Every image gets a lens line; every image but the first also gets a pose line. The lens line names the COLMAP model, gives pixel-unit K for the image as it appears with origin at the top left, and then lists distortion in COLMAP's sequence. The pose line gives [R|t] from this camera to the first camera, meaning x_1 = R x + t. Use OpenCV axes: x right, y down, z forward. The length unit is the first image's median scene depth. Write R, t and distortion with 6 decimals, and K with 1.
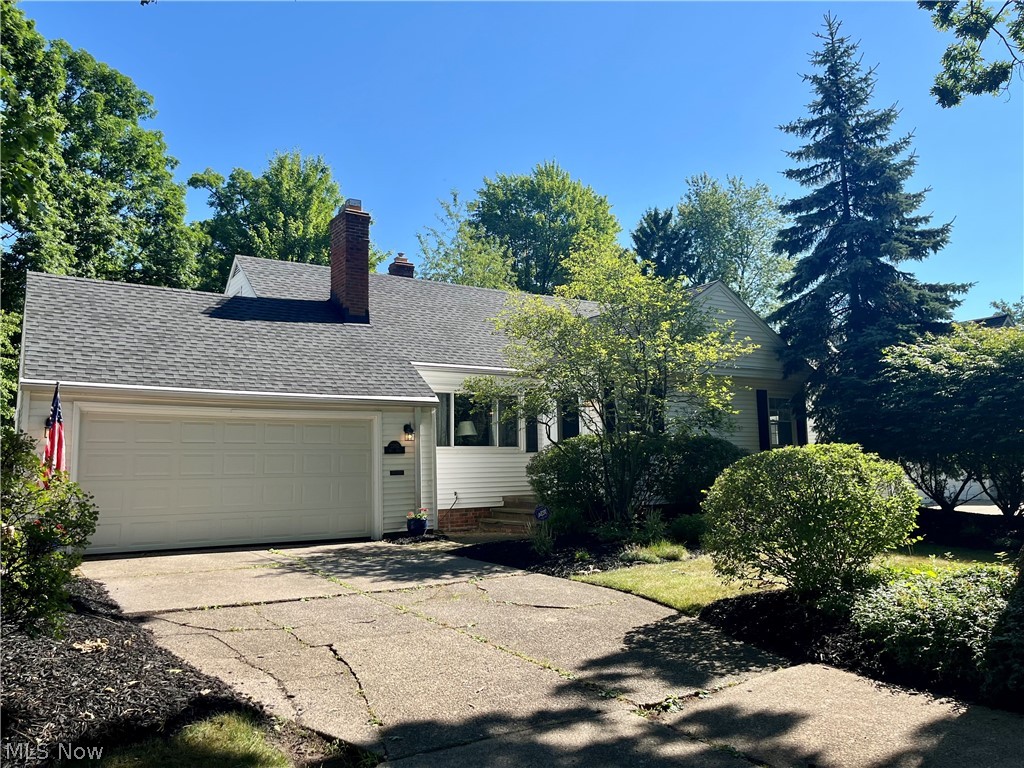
lens RADIAL K [[775.8, 0, 512.0], [0, 775.8, 384.0], [0, 0, 1]] dist [-0.000558, -0.000209]
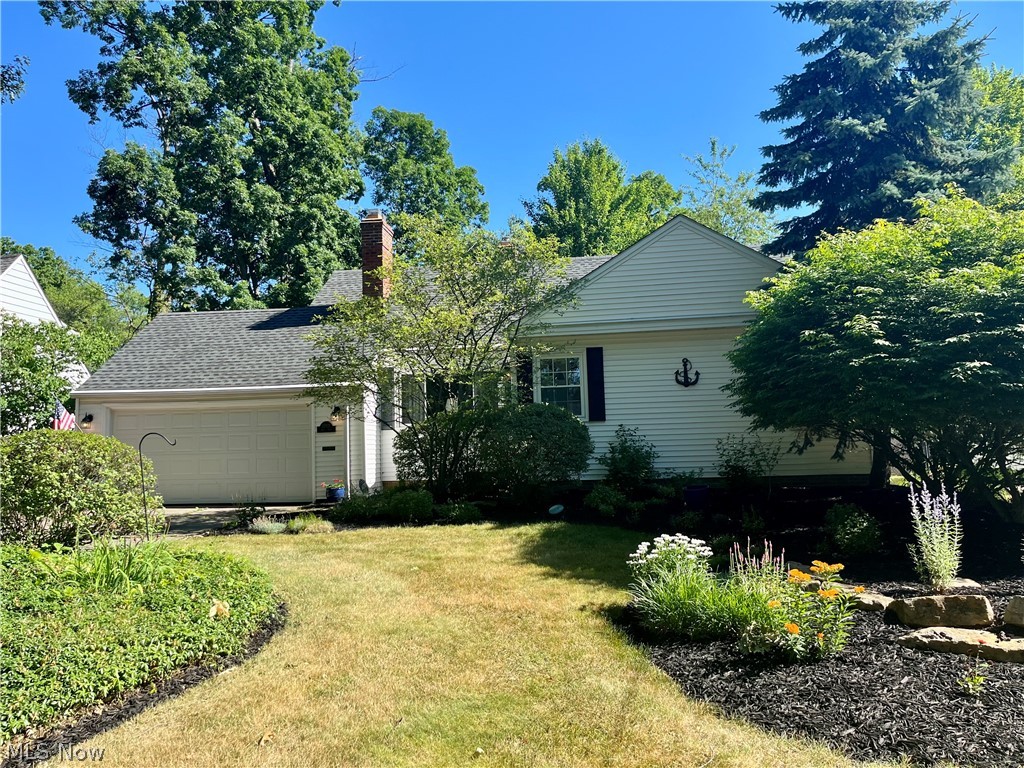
lens RADIAL K [[775.8, 0, 512.0], [0, 775.8, 384.0], [0, 0, 1]] dist [-0.000558, -0.000209]
pose [[0.759845, -0.051399, -0.648070, 0.828822], [0.082352, 0.996449, 0.017525, 0.019523], [0.644868, -0.066686, 0.761379, 0.293088]]
